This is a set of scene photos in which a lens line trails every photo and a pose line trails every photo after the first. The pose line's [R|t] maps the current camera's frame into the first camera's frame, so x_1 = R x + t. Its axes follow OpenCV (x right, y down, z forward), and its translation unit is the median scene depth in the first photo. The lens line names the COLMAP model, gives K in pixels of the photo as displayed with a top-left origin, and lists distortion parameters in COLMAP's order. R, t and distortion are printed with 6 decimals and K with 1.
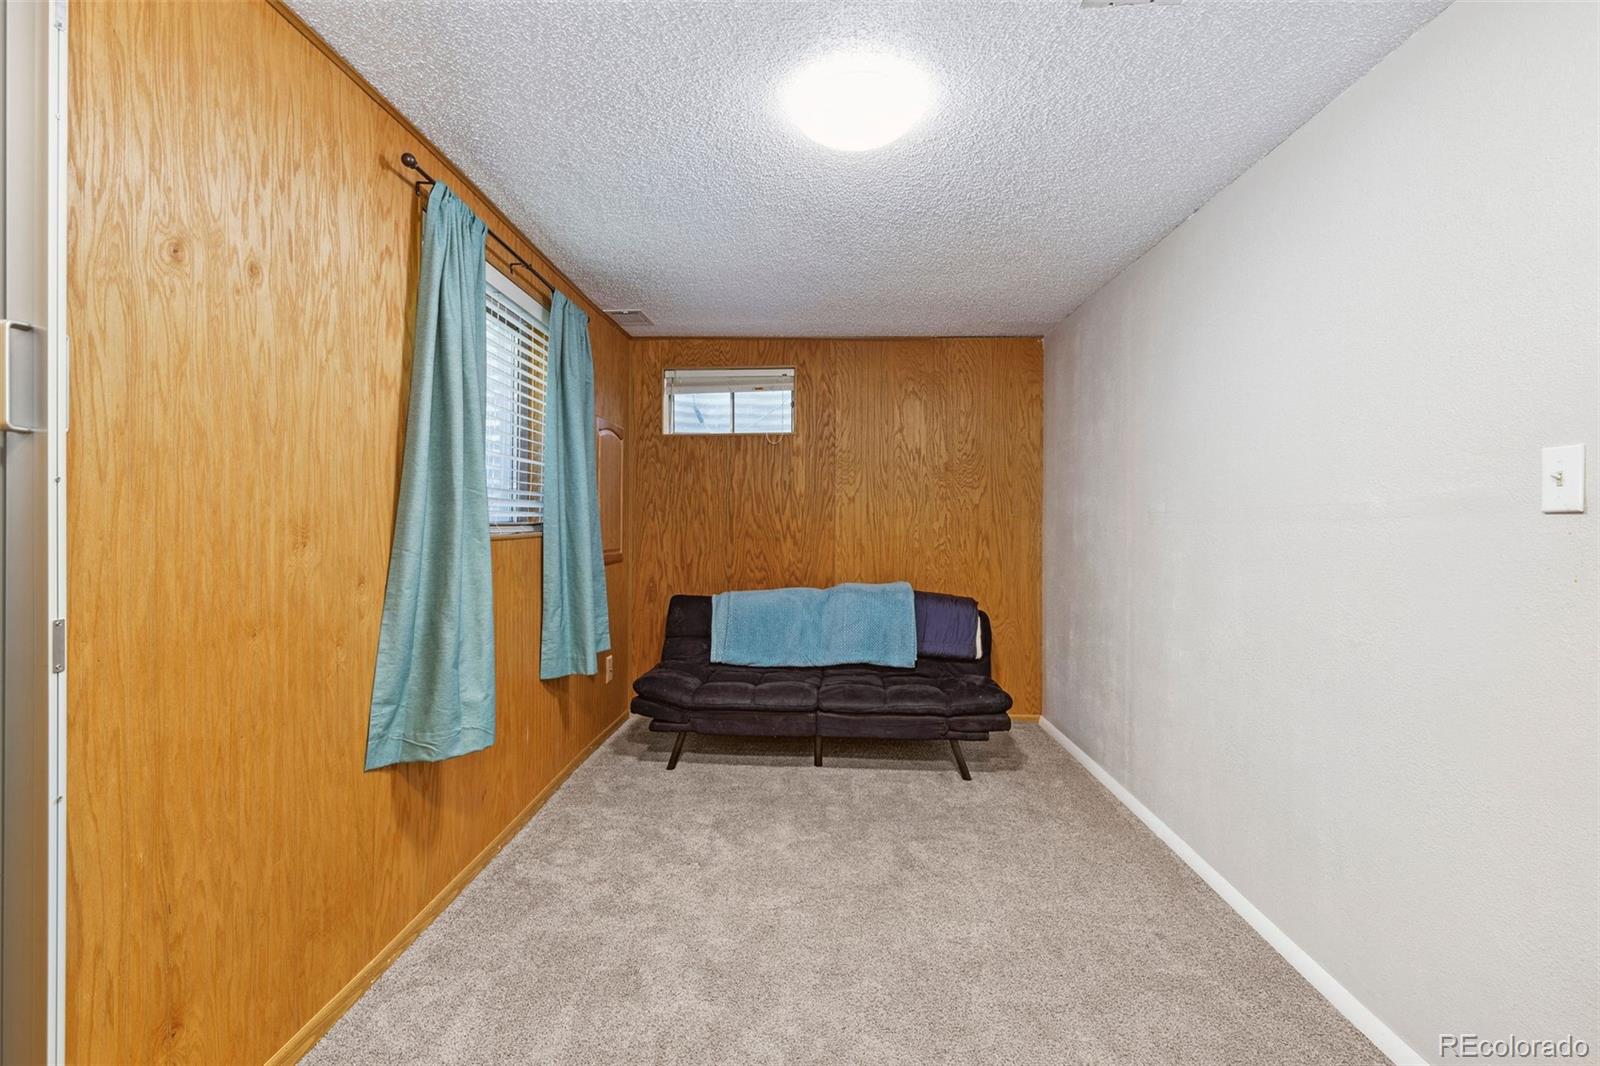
lens RADIAL K [[732.3, 0, 798.1], [0, 732.3, 526.6], [0, 0, 1]] dist [0.006581, -0.002417]
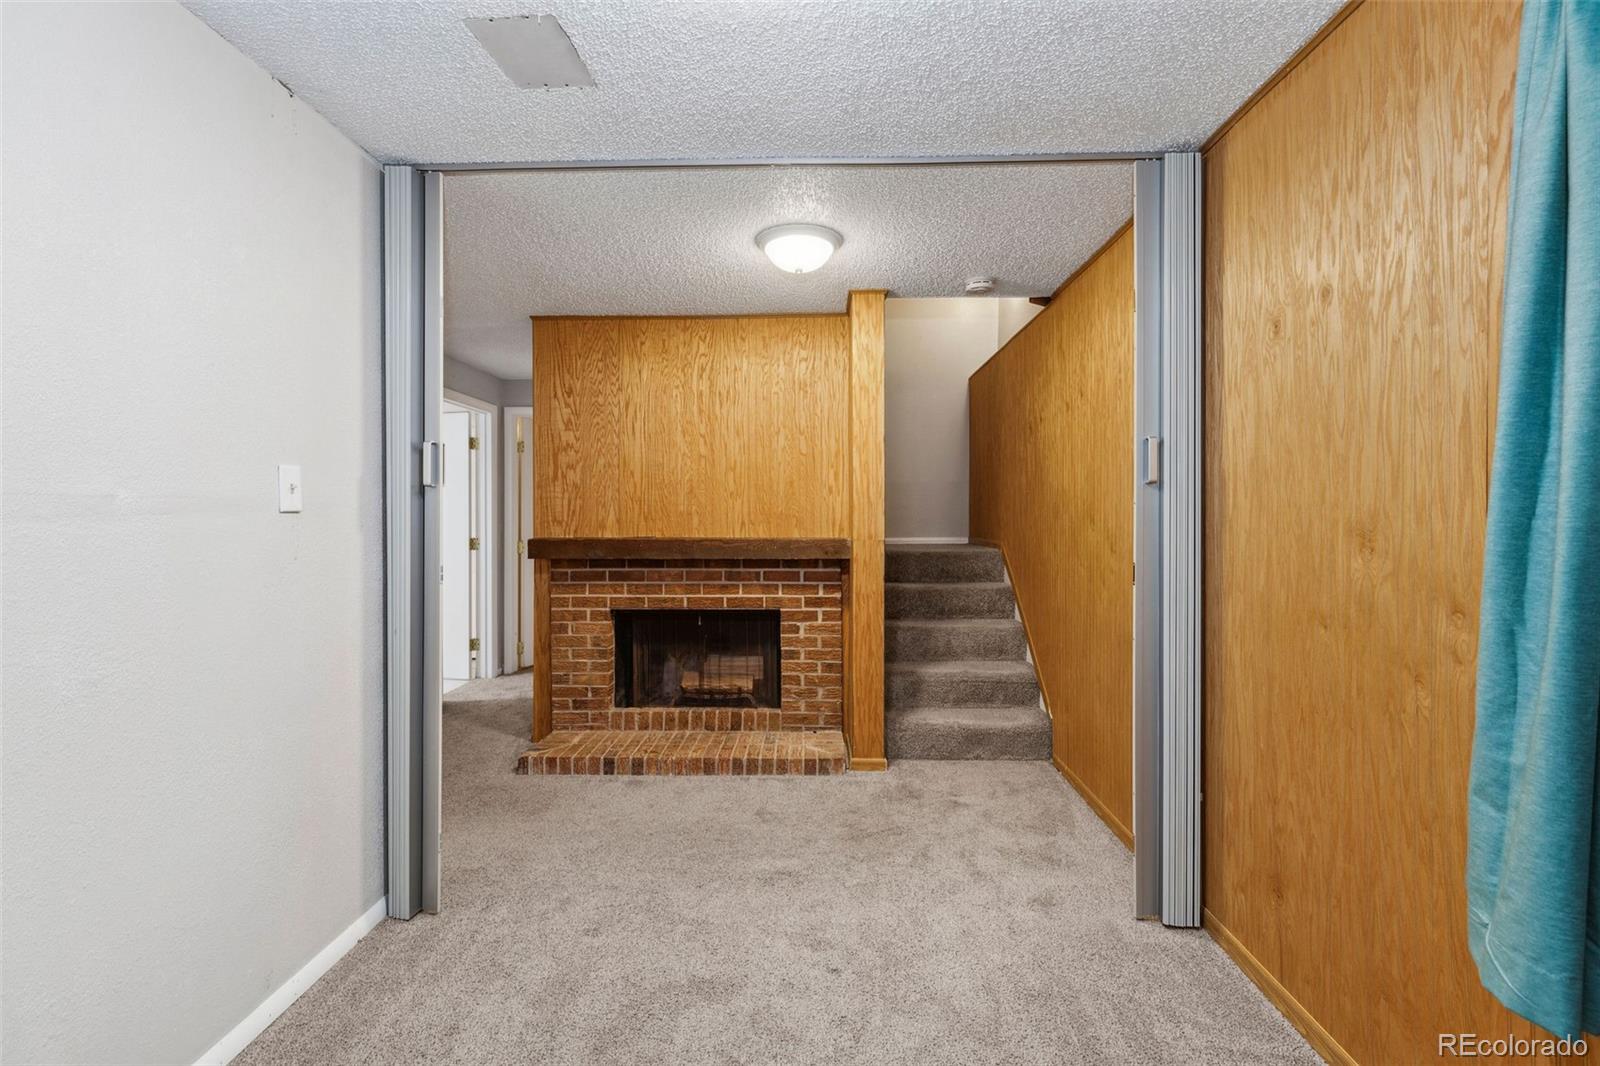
lens RADIAL K [[732.3, 0, 802.3], [0, 732.3, 522.7], [0, 0, 1]] dist [0.006581, -0.002417]
pose [[-0.999985, -0.003845, -0.003822, 0.041143], [-0.003906, 0.999863, 0.016086, -0.021048], [0.003759, 0.016101, -0.999863, 2.040823]]
